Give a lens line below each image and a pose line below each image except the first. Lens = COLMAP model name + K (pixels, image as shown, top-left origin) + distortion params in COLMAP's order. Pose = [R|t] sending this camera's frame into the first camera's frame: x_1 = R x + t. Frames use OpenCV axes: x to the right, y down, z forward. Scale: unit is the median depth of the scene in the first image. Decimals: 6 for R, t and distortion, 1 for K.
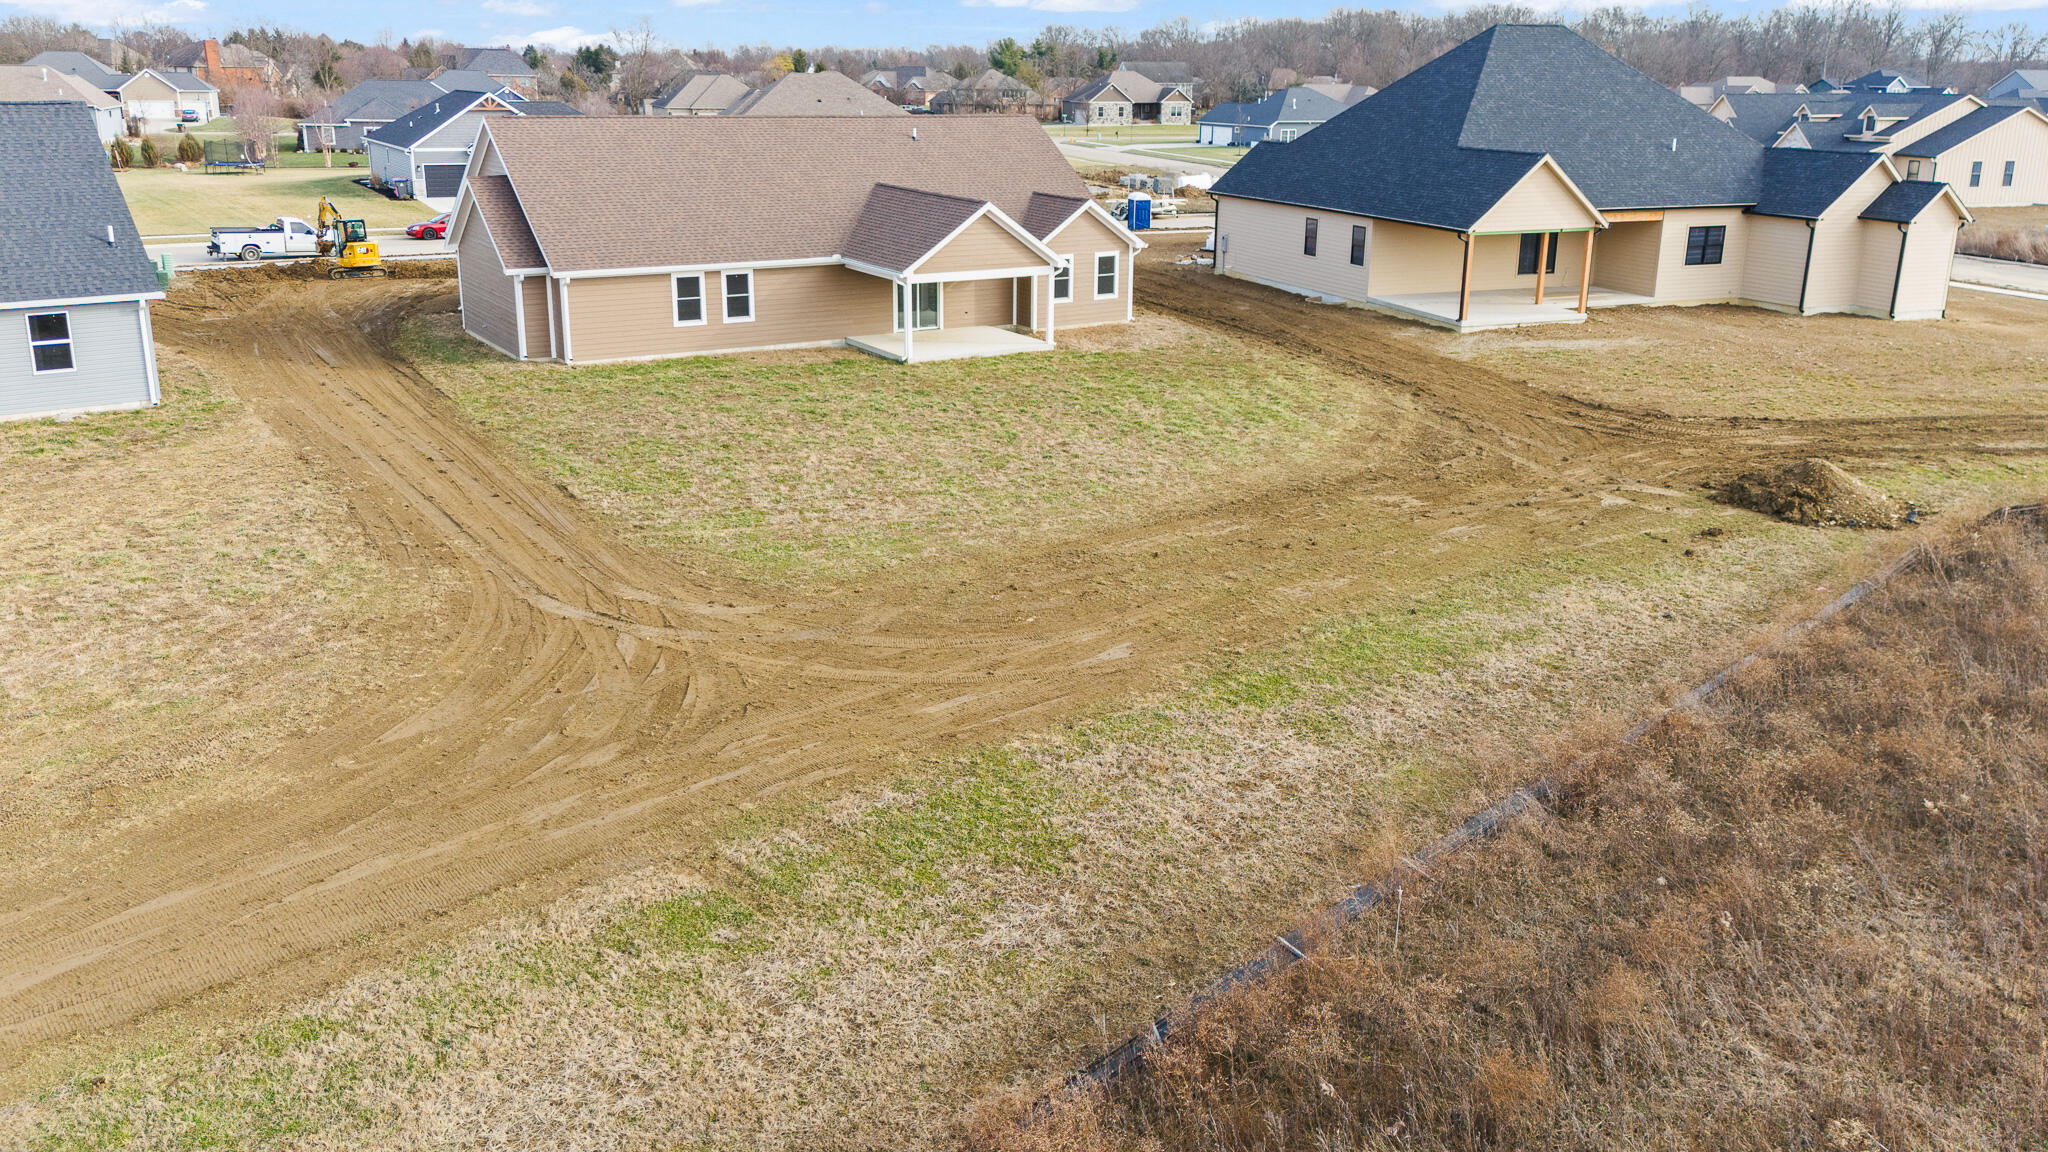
lens RADIAL K [[1506.9, 0, 1009.4], [0, 1506.9, 536.6], [0, 0, 1]] dist [0.090897, -0.104339]
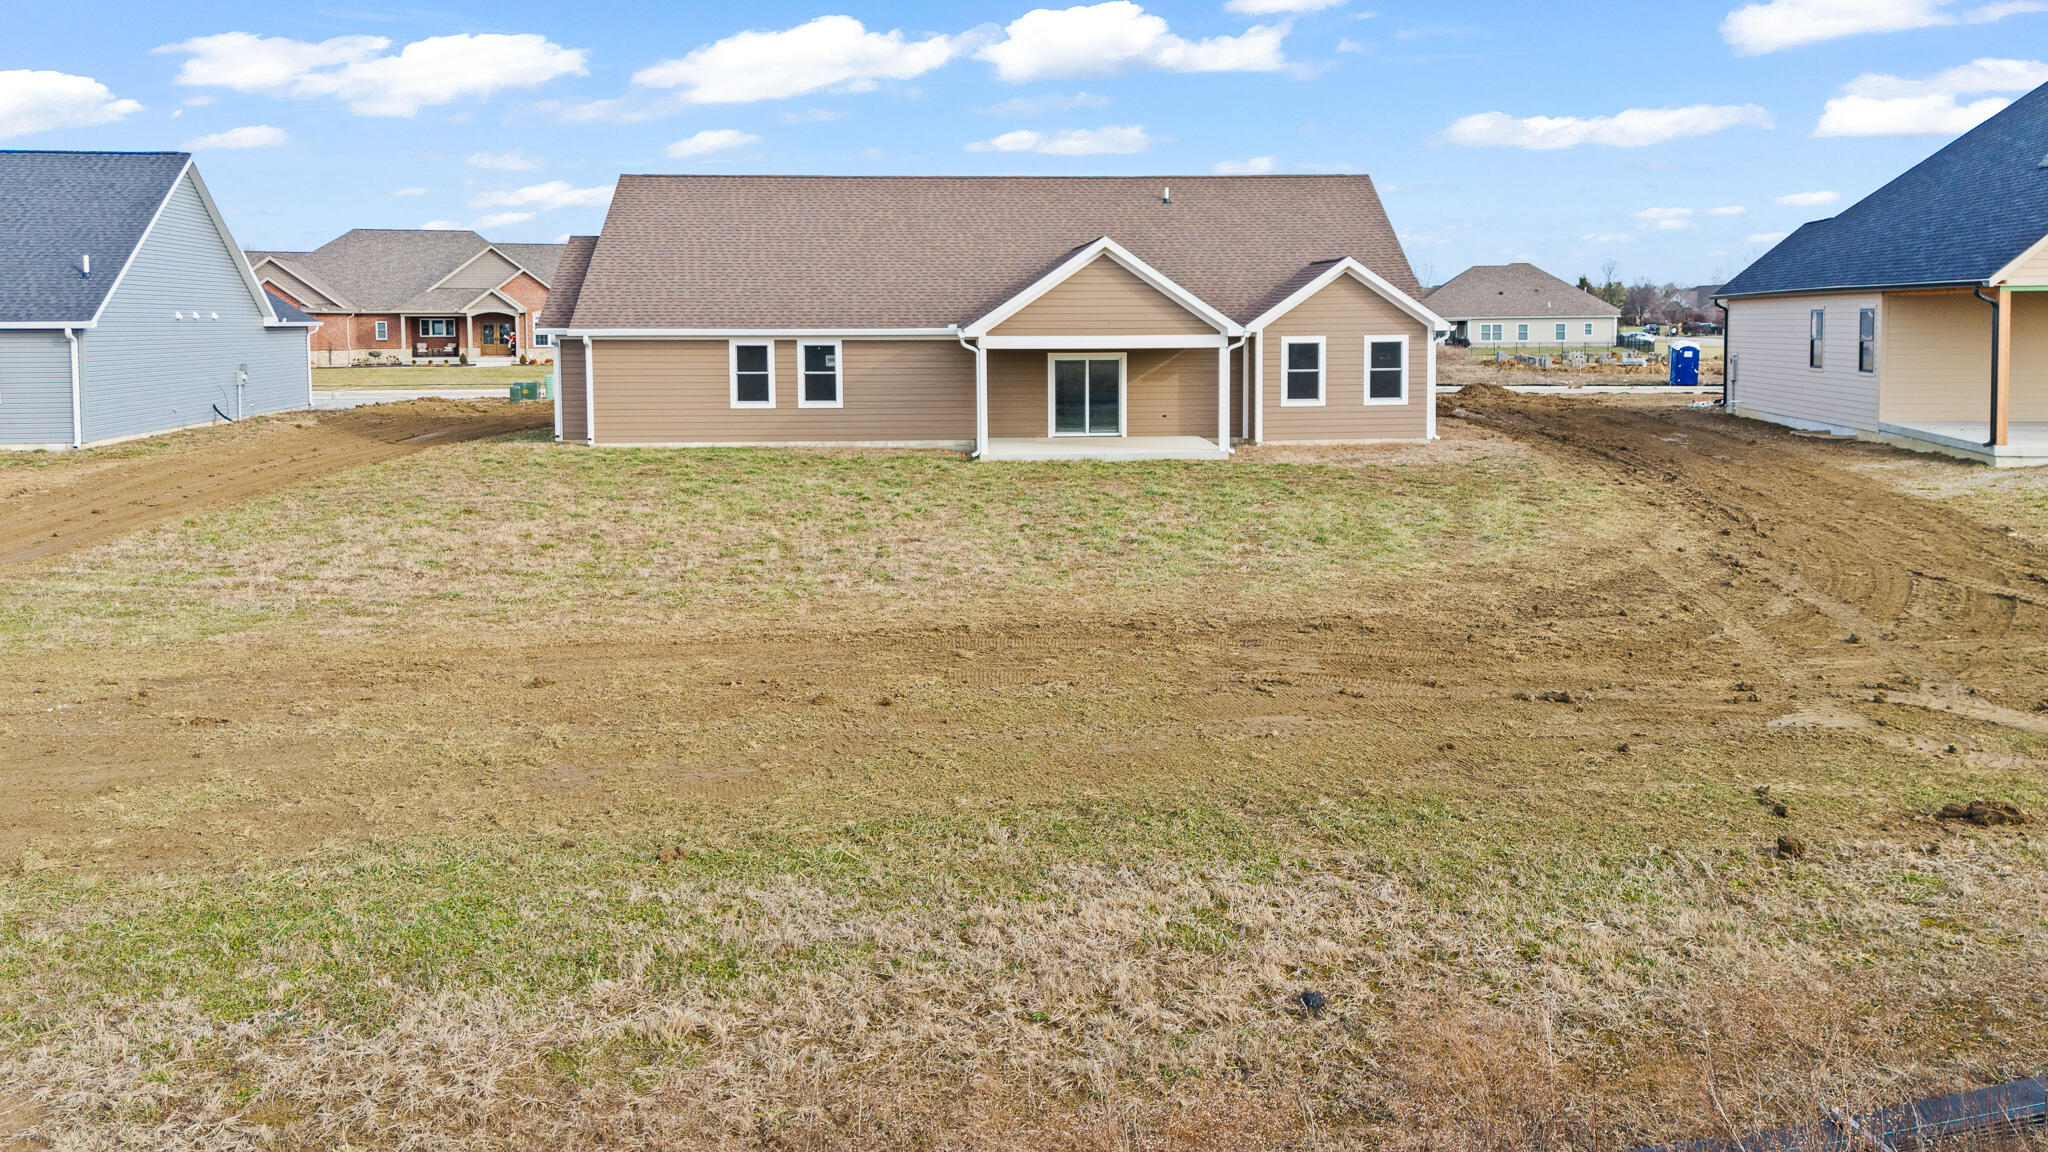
lens RADIAL K [[1522.8, 0, 1024.0], [0, 1522.8, 576.0], [0, 0, 1]] dist [0.084652, -0.114156]
pose [[0.876955, 0.064762, -0.476189, 0.433911], [-0.122420, 0.988294, -0.091042, 0.002176], [0.464719, 0.138135, 0.874617, 0.569356]]
